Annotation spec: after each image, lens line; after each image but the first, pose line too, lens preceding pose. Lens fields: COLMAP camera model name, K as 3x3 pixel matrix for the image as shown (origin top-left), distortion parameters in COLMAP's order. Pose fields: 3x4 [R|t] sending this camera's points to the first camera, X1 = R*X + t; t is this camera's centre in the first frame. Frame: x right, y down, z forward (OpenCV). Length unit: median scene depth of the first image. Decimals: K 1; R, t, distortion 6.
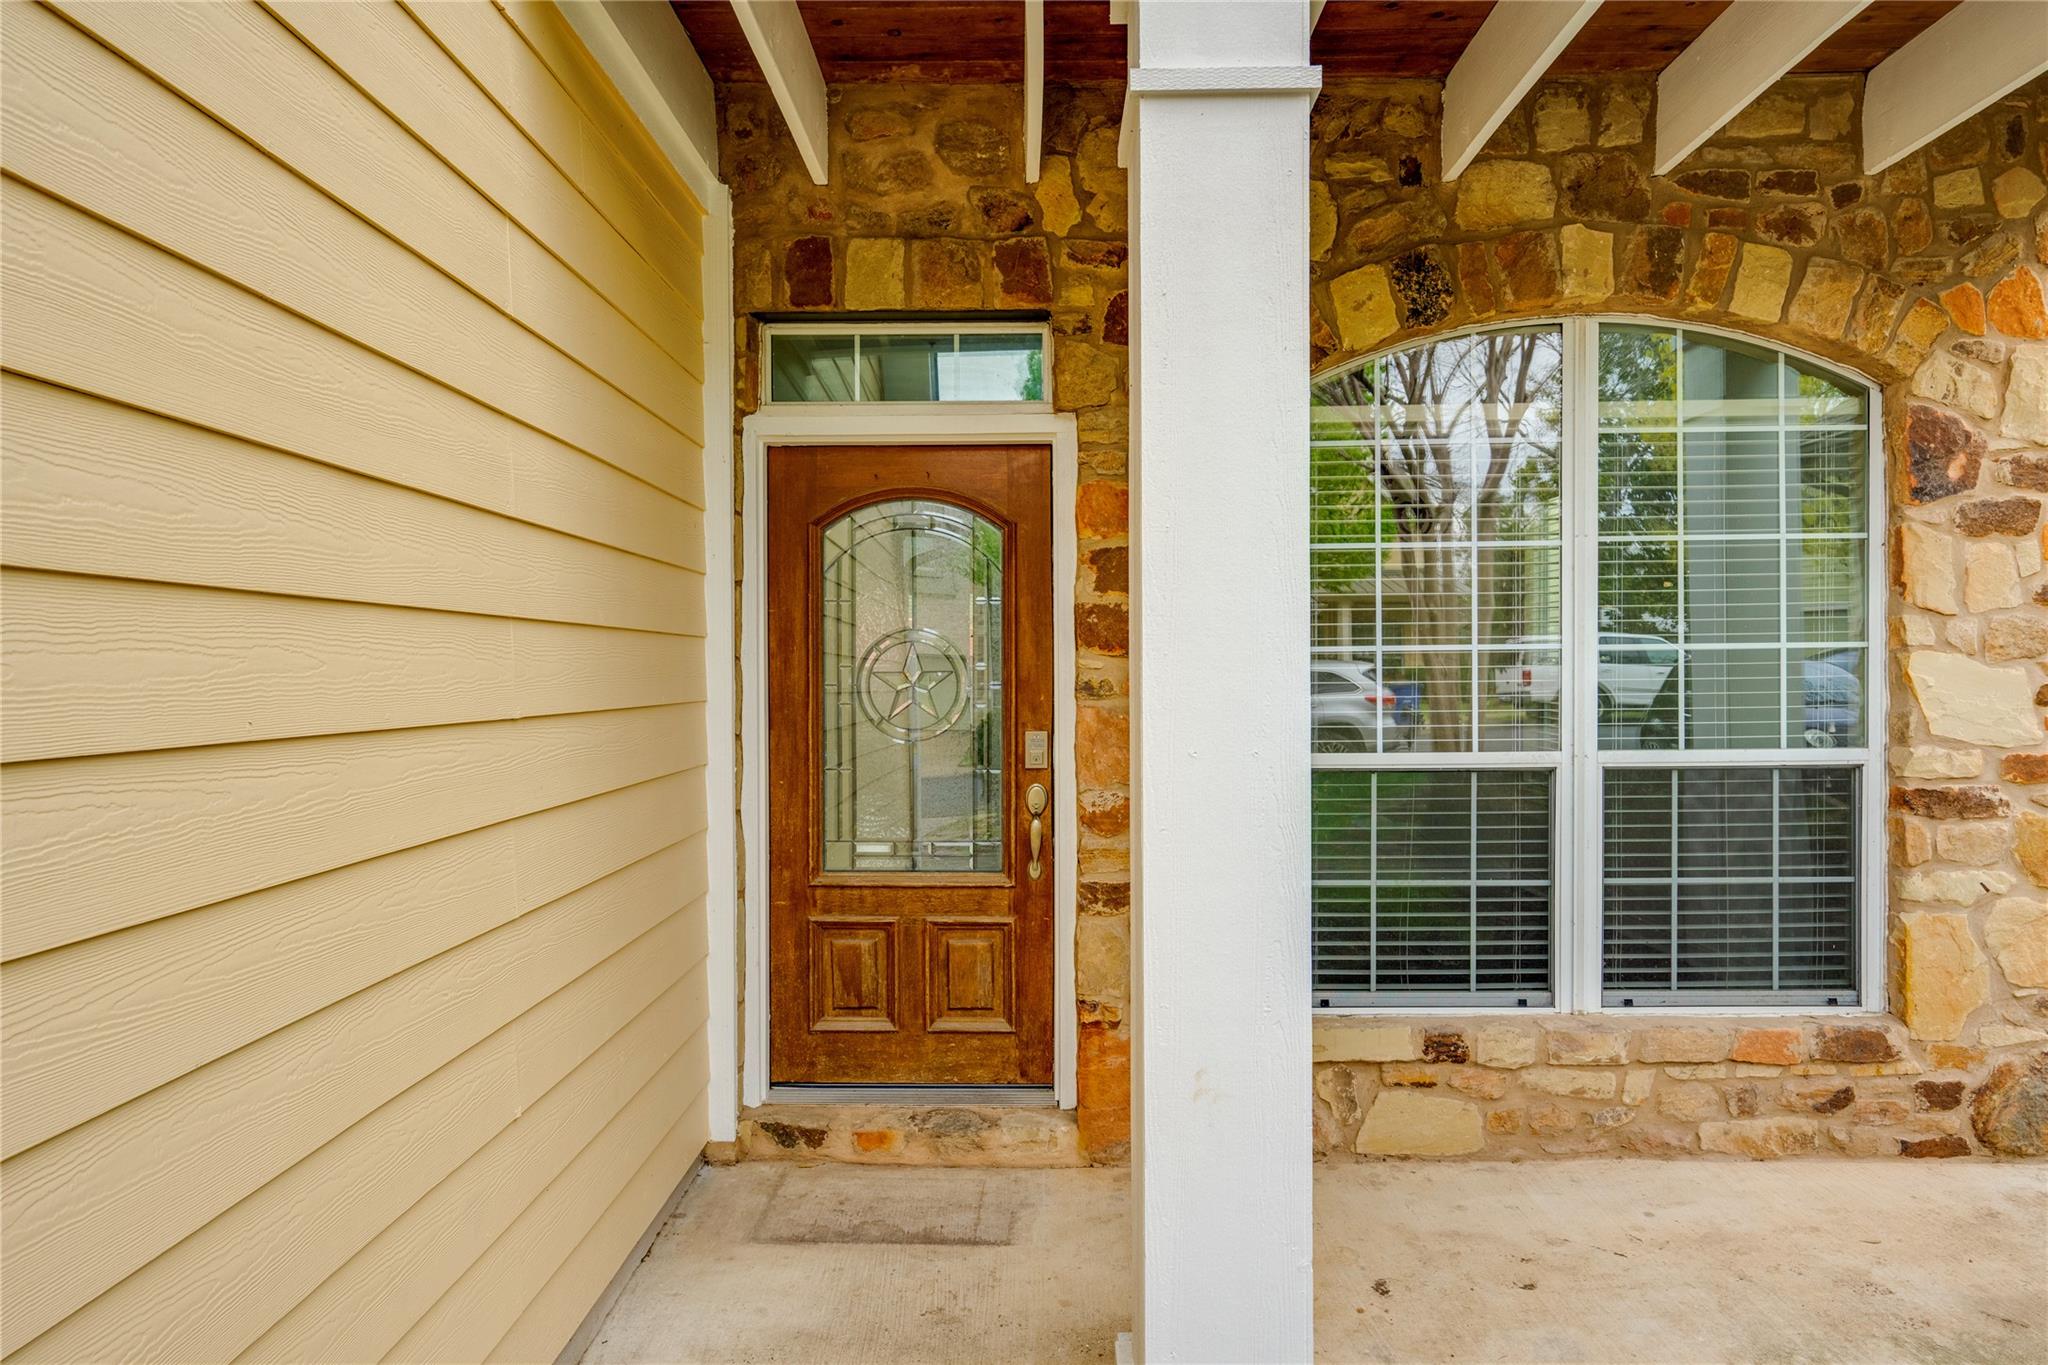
lens RADIAL K [[1117.4, 0, 1029.9], [0, 1117.4, 686.8], [0, 0, 1]] dist [0.005983, 0.000469]
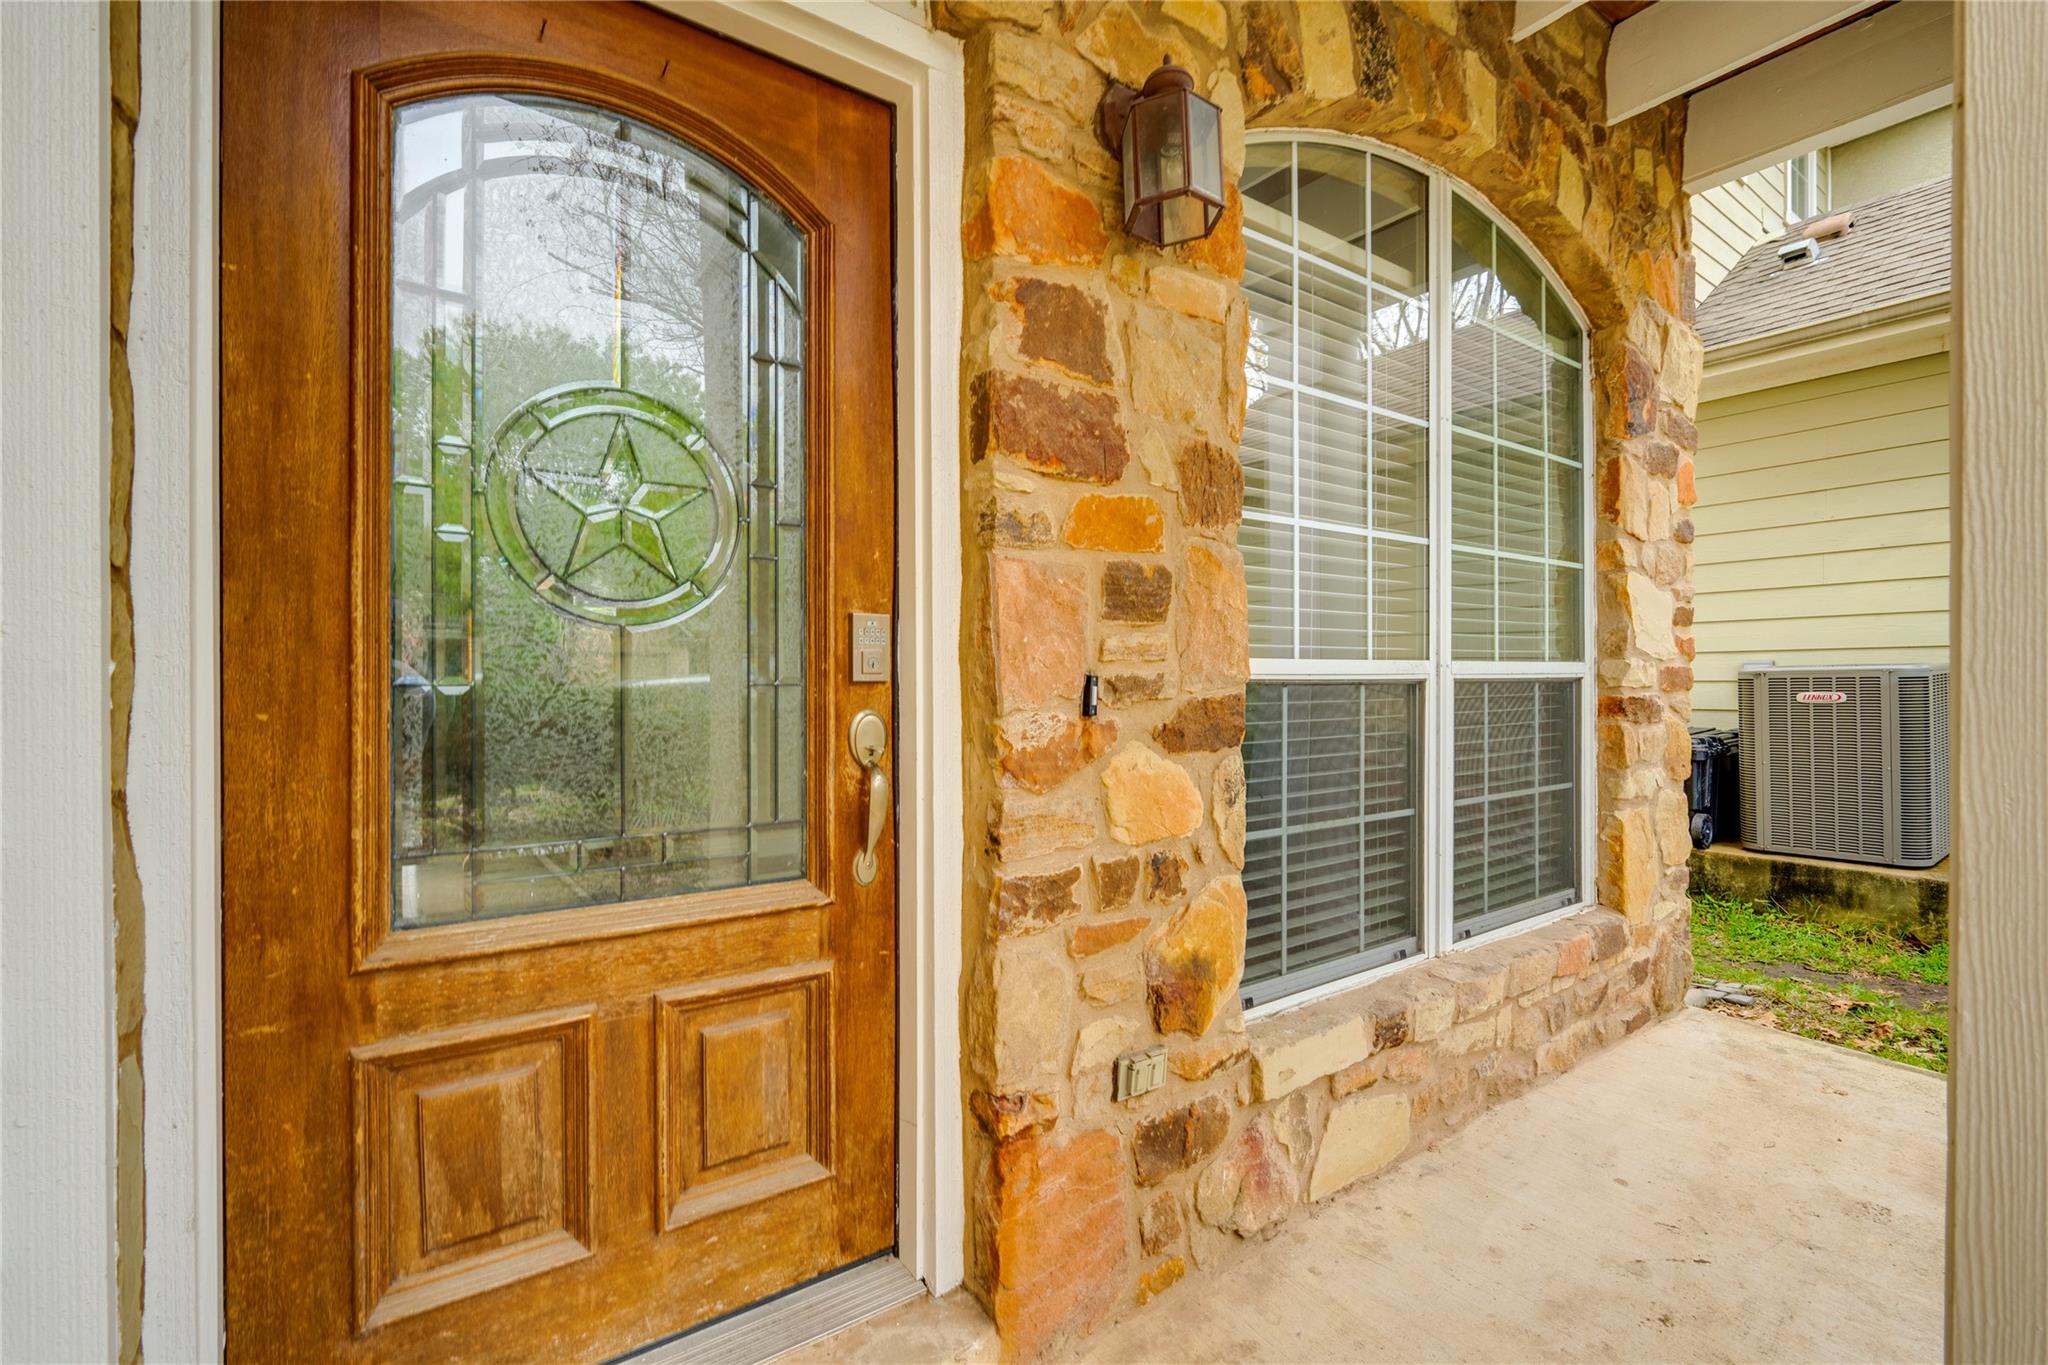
lens RADIAL K [[878.6, 0, 1017.0], [0, 878.6, 682.5], [0, 0, 1]] dist [-0.003768, -0.000134]
pose [[0.819377, 0.001422, 0.573253, -0.183458], [0.002320, 0.999981, -0.005796, 0.076498], [-0.573250, 0.006079, 0.819358, 0.608002]]
